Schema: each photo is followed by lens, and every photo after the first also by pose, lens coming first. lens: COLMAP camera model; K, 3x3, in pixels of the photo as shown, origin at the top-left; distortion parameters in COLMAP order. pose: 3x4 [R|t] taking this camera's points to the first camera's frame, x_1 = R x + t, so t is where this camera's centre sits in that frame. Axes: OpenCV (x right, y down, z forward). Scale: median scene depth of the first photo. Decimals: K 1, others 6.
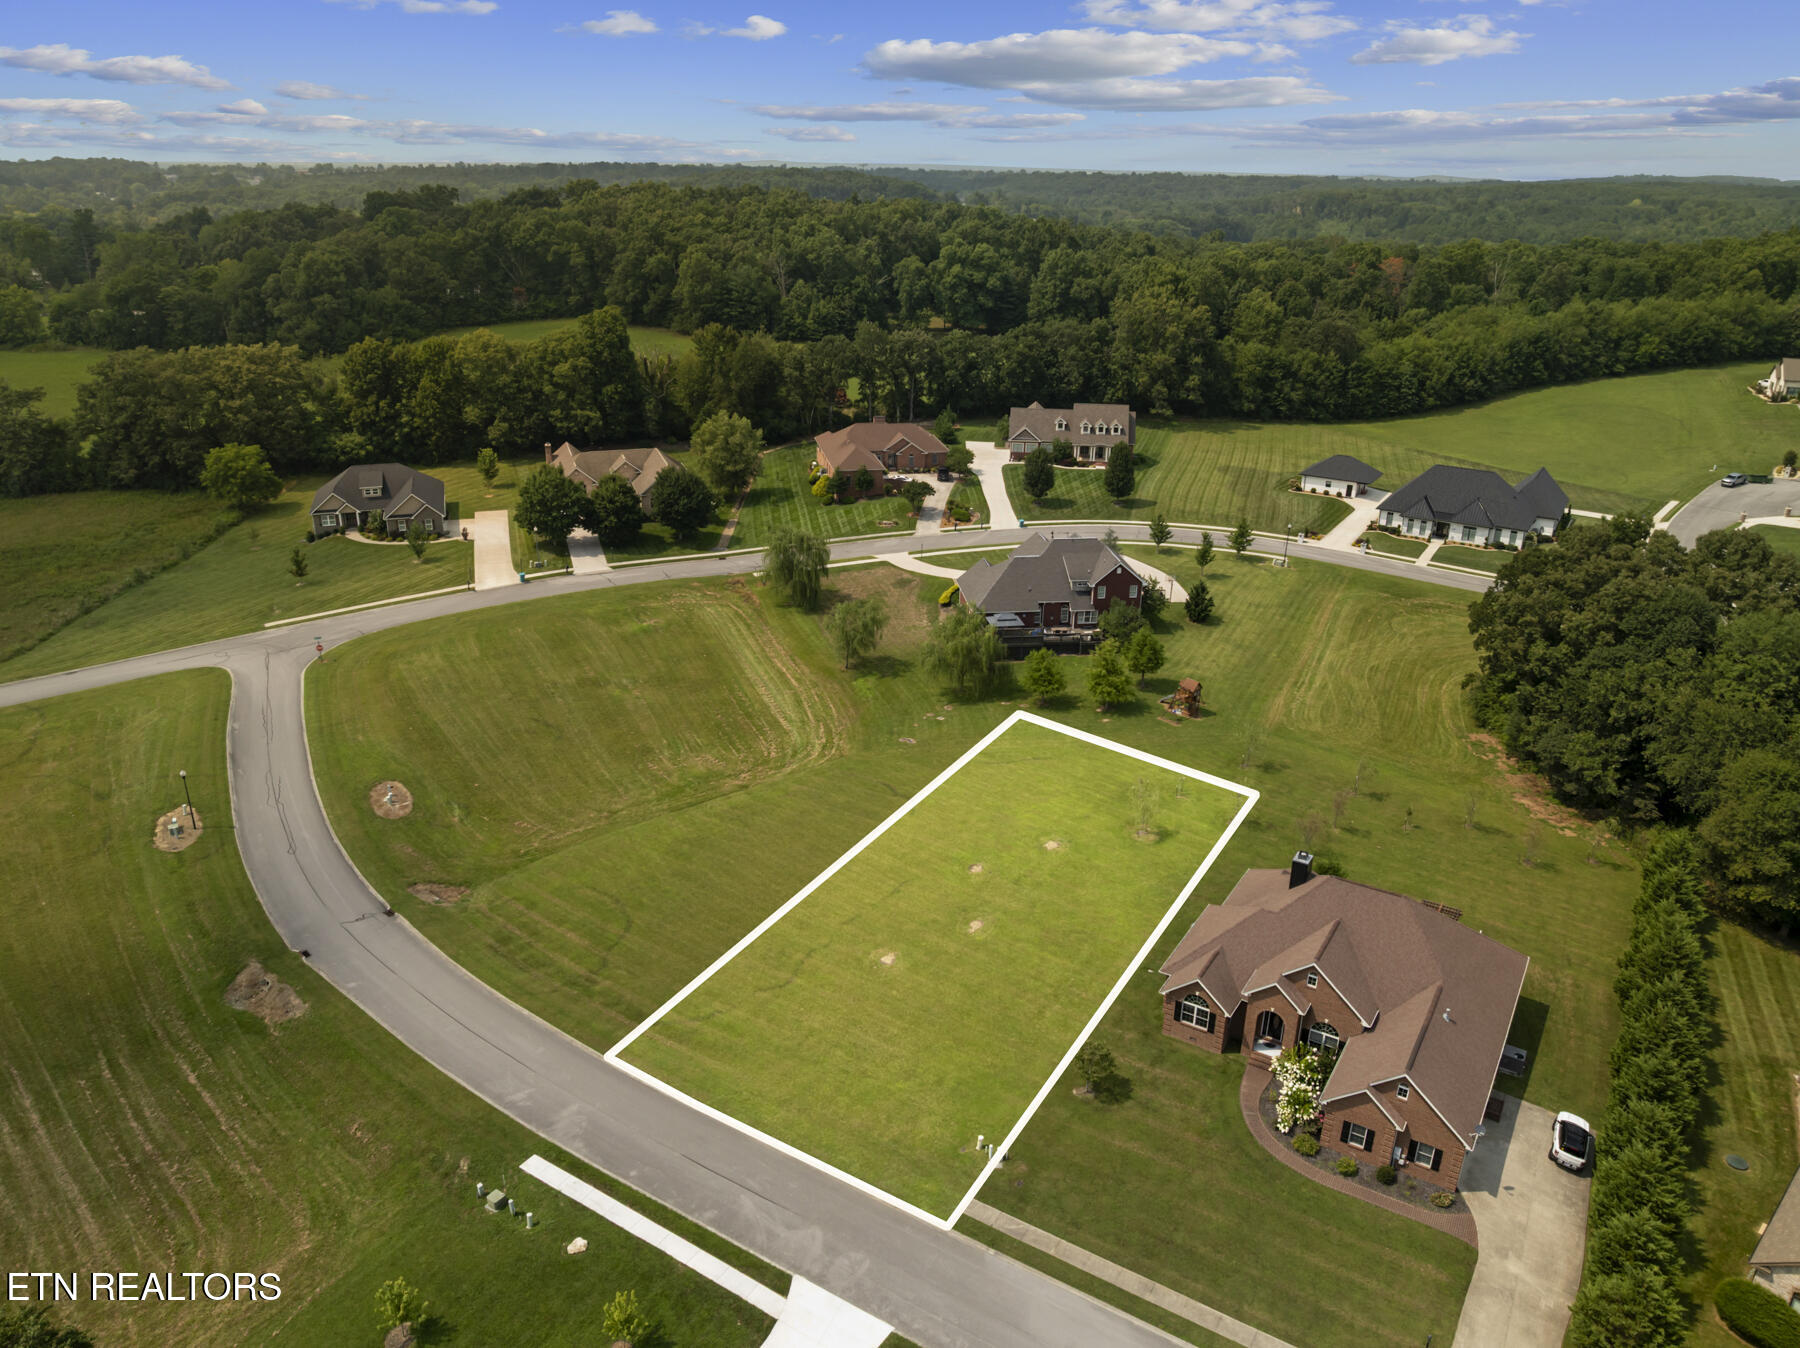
lens RADIAL K [[1266.5, 0, 898.7], [0, 1266.5, 663.7], [0, 0, 1]] dist [-0.036169, -0.004995]
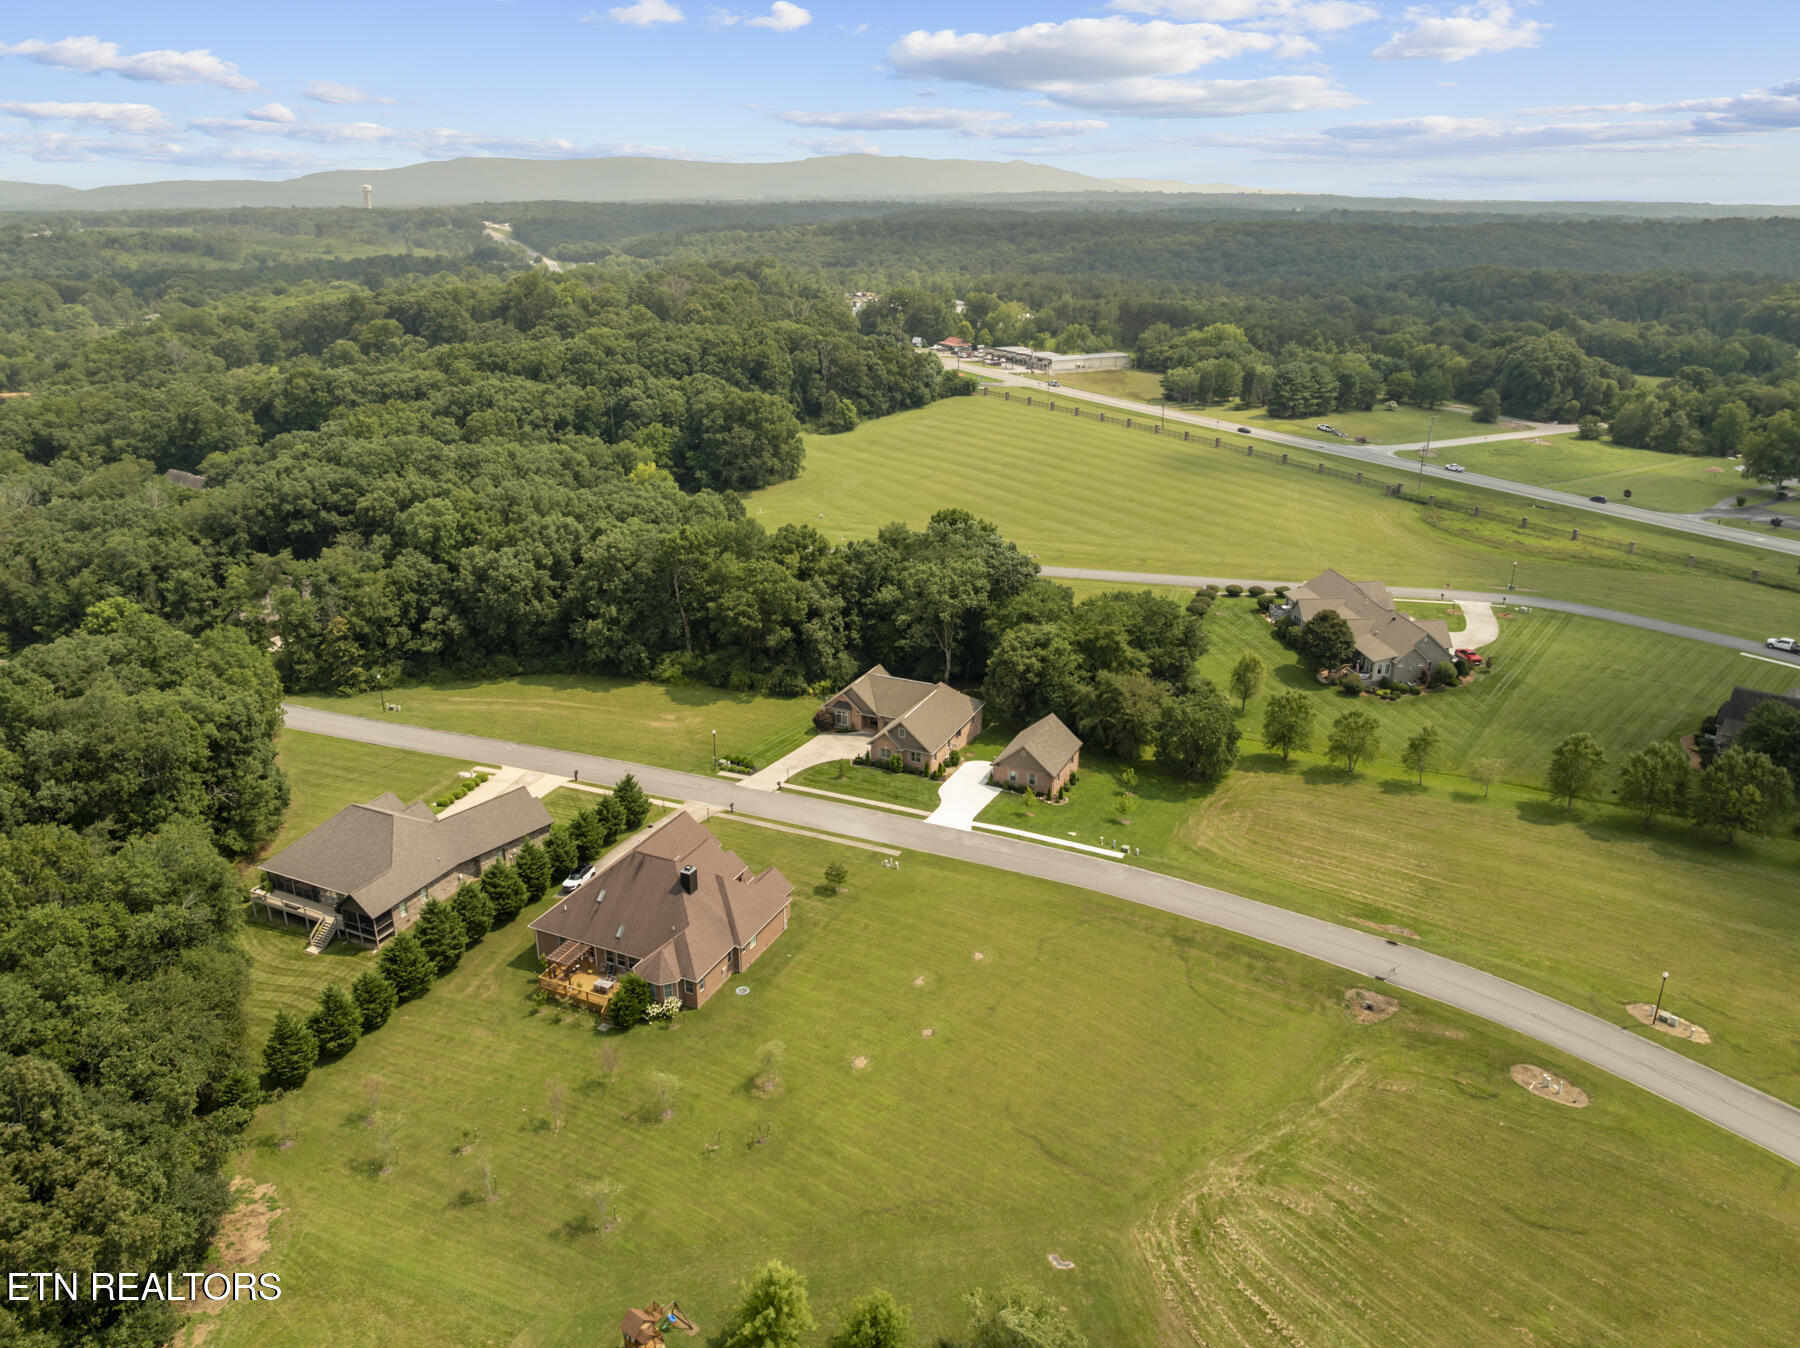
lens RADIAL K [[1266.5, 0, 898.7], [0, 1266.5, 663.7], [0, 0, 1]] dist [-0.036169, -0.004995]
pose [[-0.989945, 0.034010, -0.137305, 0.139250], [-0.067013, 0.742078, 0.666956, -0.497296], [0.124574, 0.669451, -0.732337, 0.971002]]
